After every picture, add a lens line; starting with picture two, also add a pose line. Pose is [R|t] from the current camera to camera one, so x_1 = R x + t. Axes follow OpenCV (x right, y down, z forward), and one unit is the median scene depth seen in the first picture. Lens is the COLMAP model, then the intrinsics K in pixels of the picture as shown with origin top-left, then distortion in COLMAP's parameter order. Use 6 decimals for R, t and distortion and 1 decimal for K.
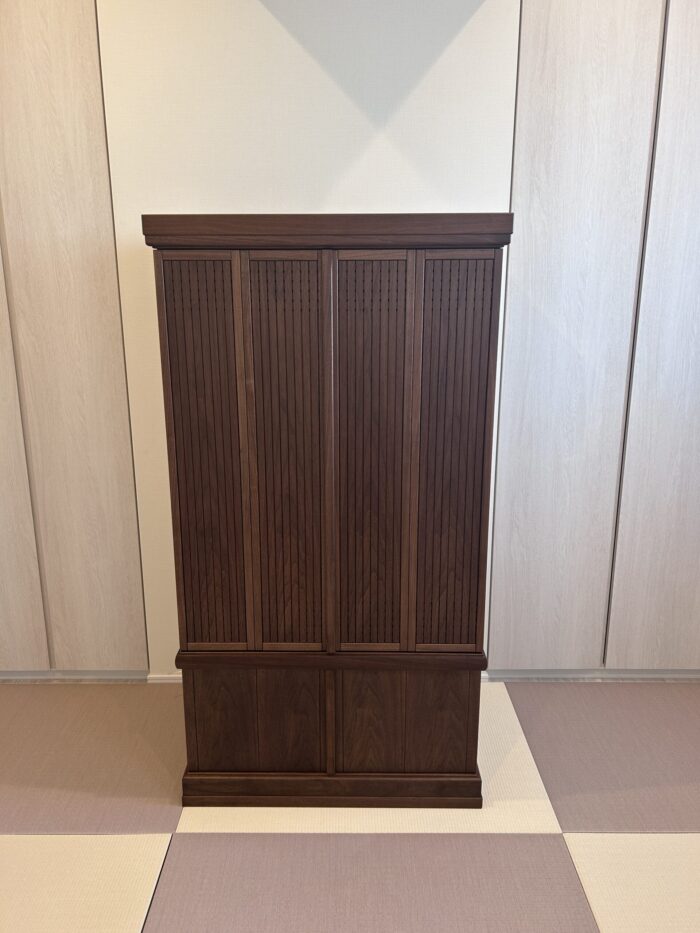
lens RADIAL K [[710.6, 0, 350.1], [0, 710.6, 458.8], [0, 0, 1]] dist [0.027975, -0.030523]
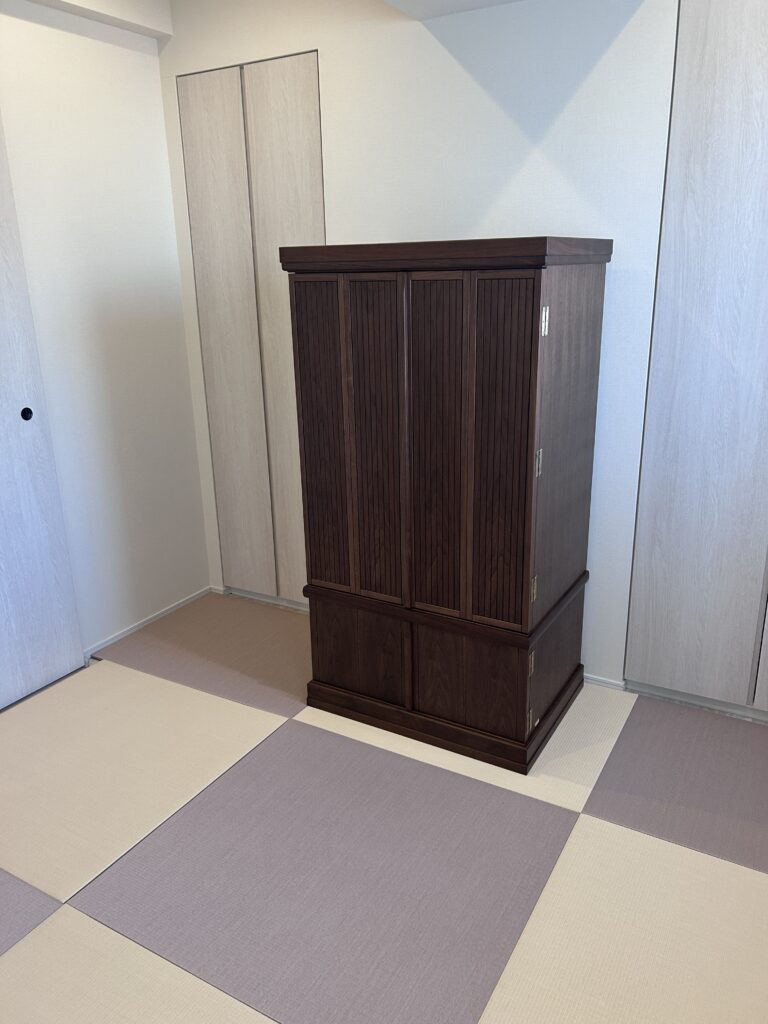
lens RADIAL K [[780.0, 0, 386.6], [0, 780.0, 513.7], [0, 0, 1]] dist [0.027975, -0.030523]
pose [[0.865584, 0.135172, -0.482176, 0.556948], [-0.100793, 0.990202, 0.096650, -0.010200], [0.490516, -0.035059, 0.870727, -0.162148]]
